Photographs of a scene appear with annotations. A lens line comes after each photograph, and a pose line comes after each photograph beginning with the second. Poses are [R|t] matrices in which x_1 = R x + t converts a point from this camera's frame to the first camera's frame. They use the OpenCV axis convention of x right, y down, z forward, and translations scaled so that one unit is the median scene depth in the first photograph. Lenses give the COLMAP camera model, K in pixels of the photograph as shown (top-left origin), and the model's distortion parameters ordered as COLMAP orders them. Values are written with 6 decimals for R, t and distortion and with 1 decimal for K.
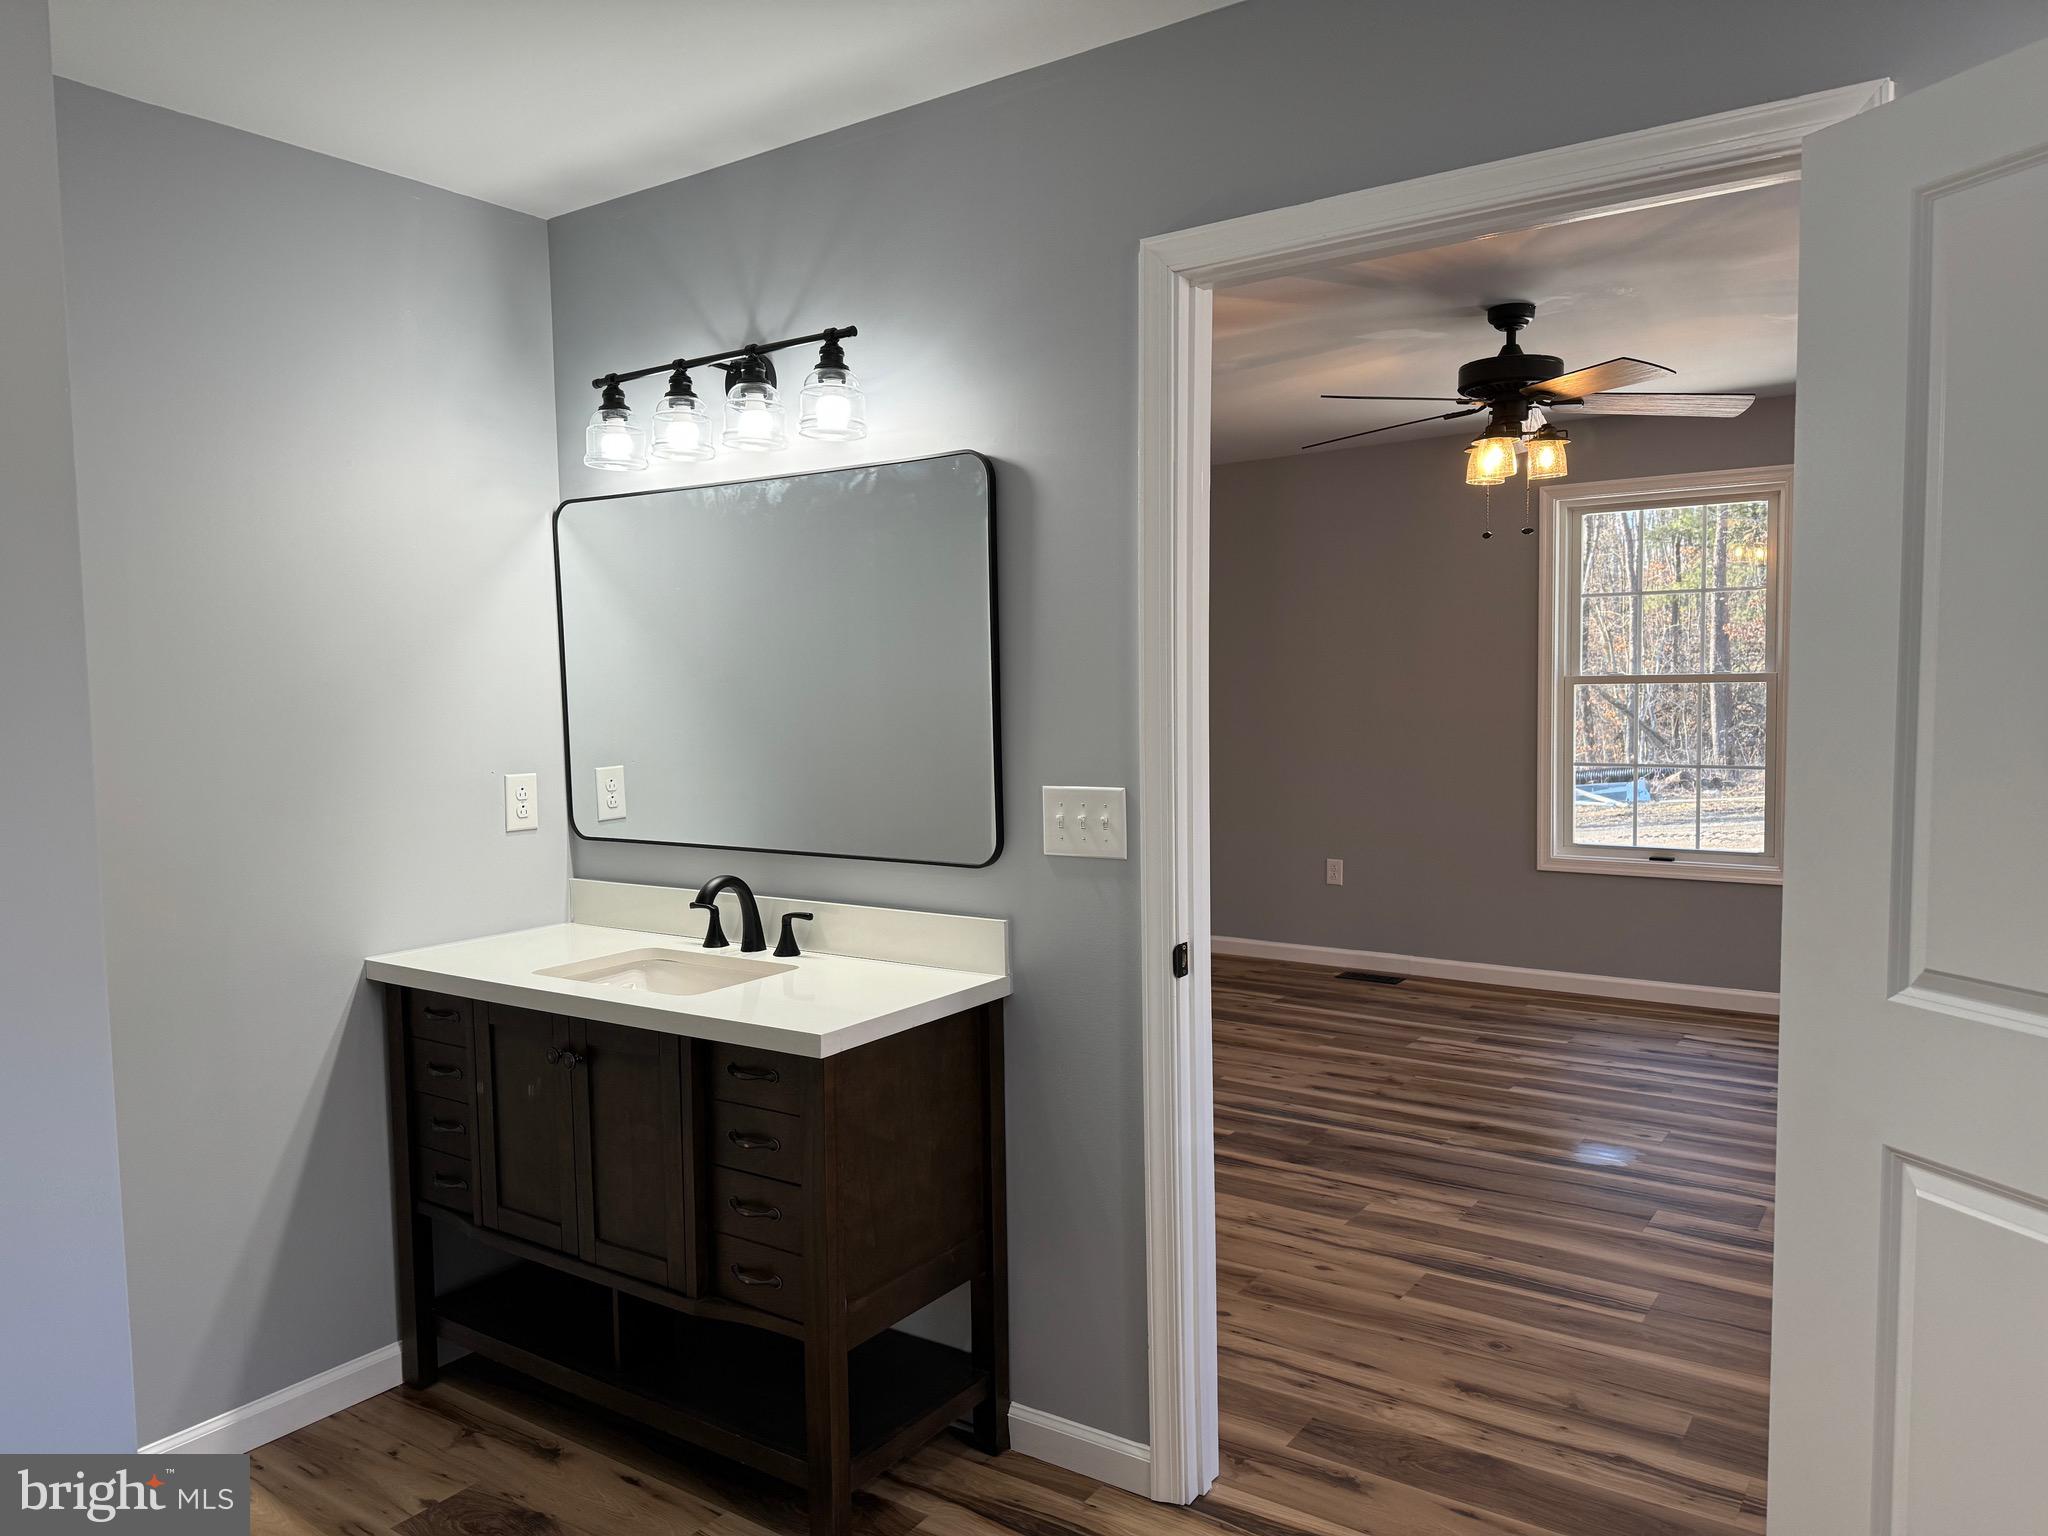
lens RADIAL K [[1456.3, 0, 1004.5], [0, 1456.3, 760.9], [0, 0, 1]] dist [0.022414, -0.022961]
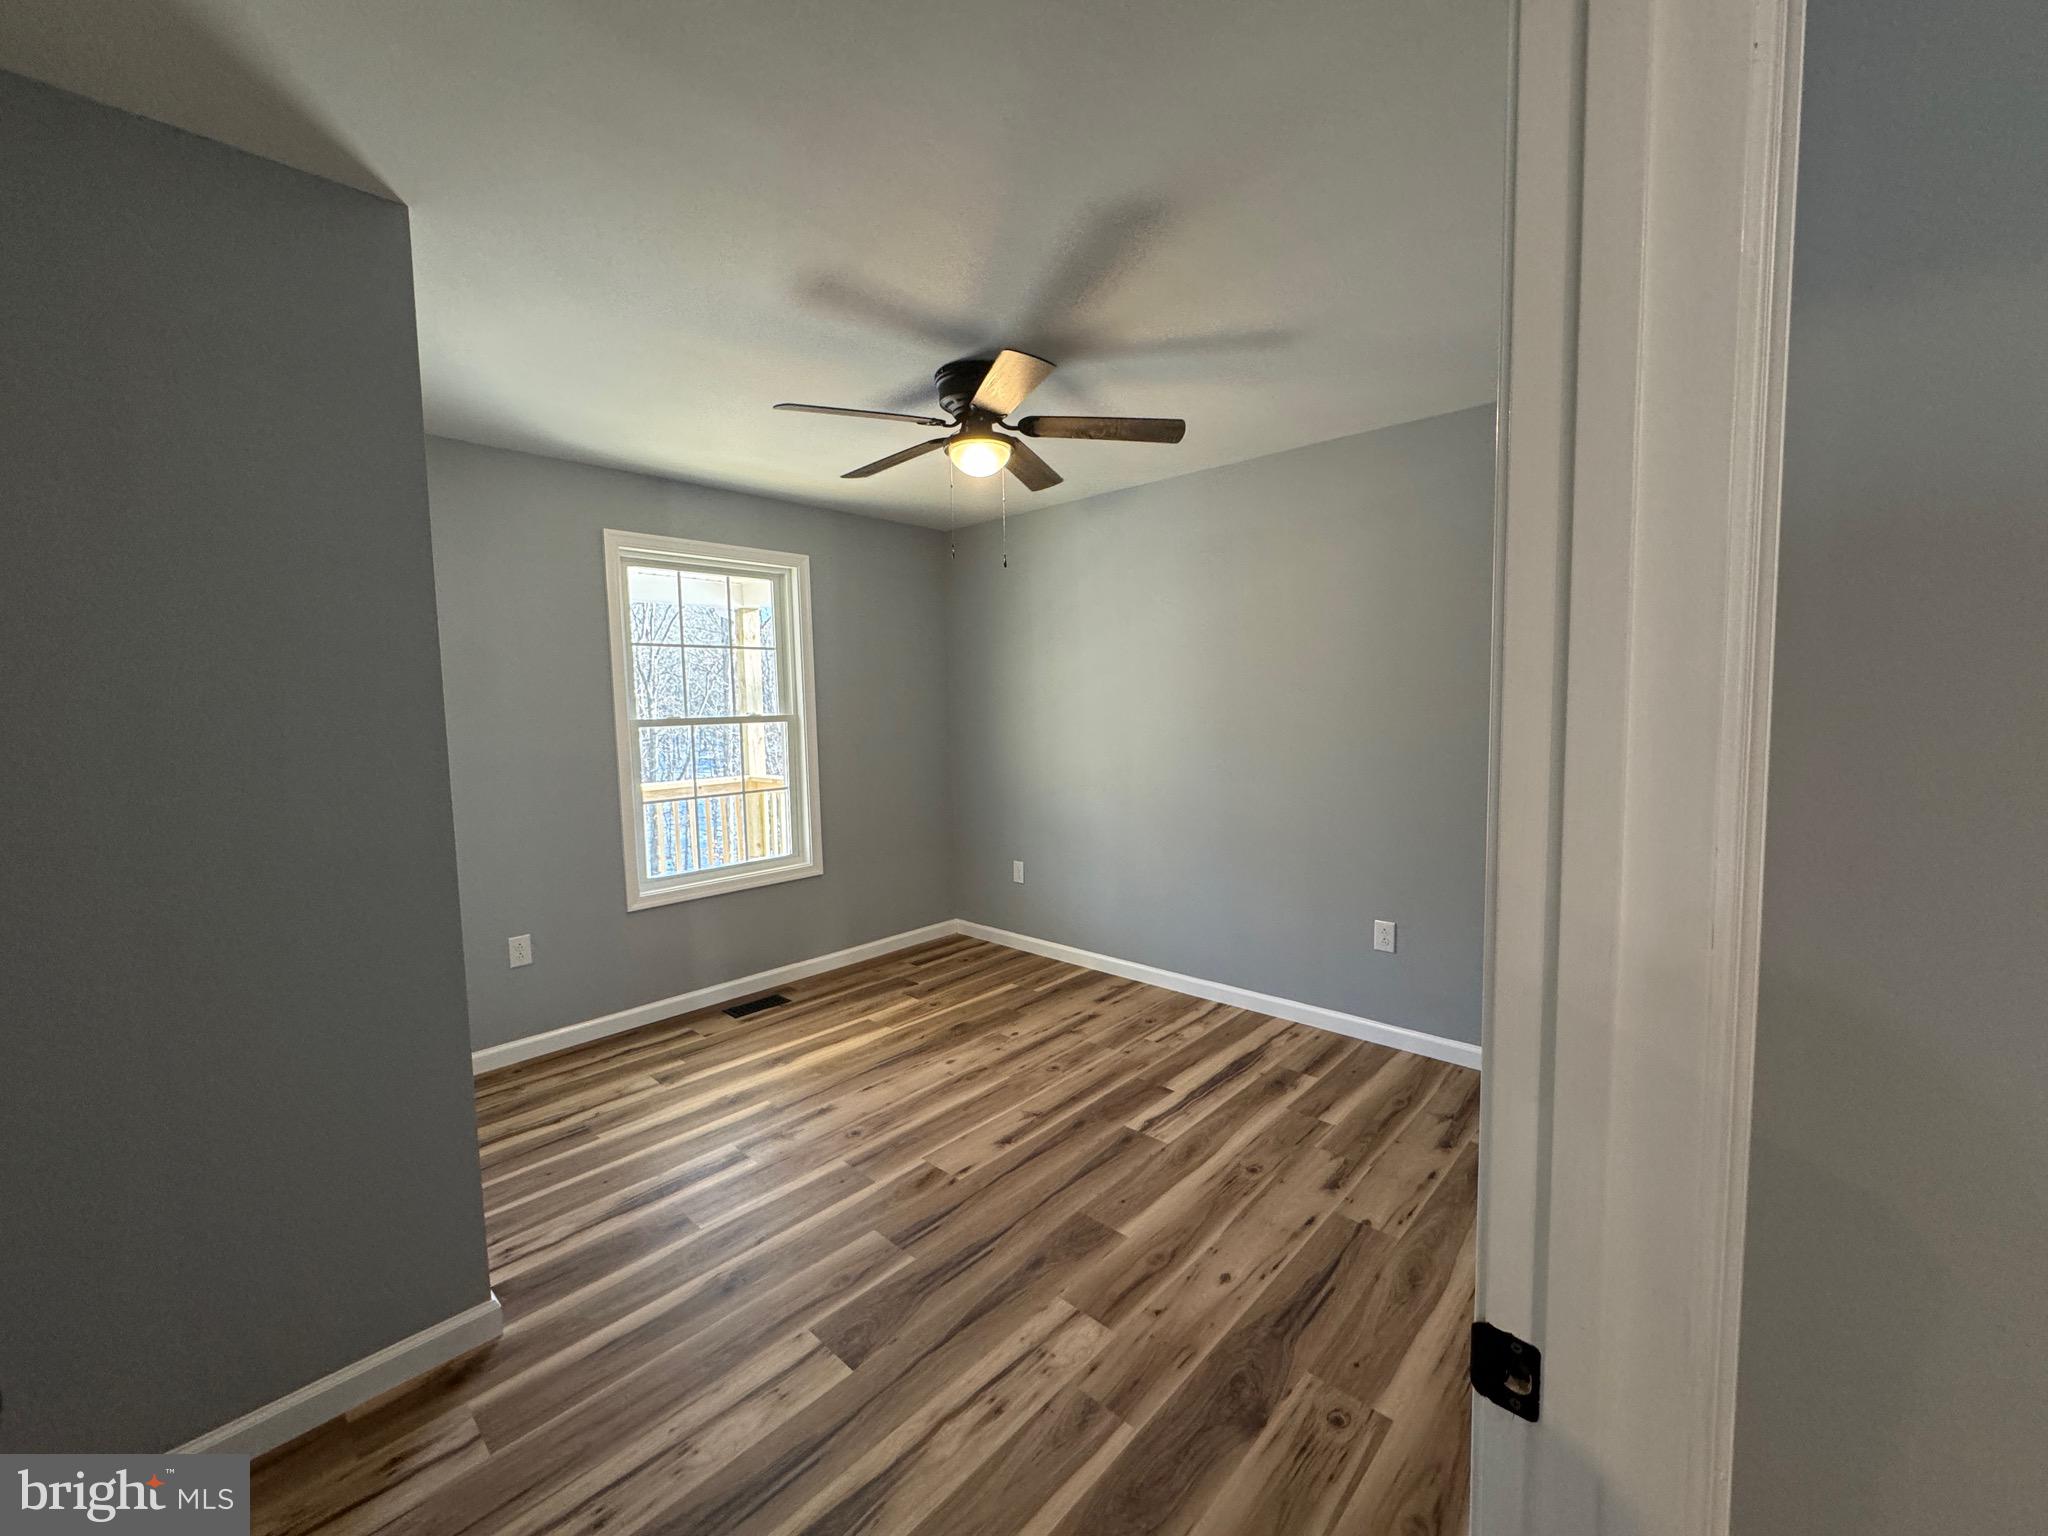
lens RADIAL K [[817.0, 0, 1034.2], [0, 817.0, 777.1], [0, 0, 1]] dist [-0.000525, -0.000419]
pose [[0.136488, -0.069643, 0.988191, -0.216968], [0.089939, 0.994277, 0.057650, -0.037321], [-0.986550, 0.081008, 0.141971, 0.911824]]
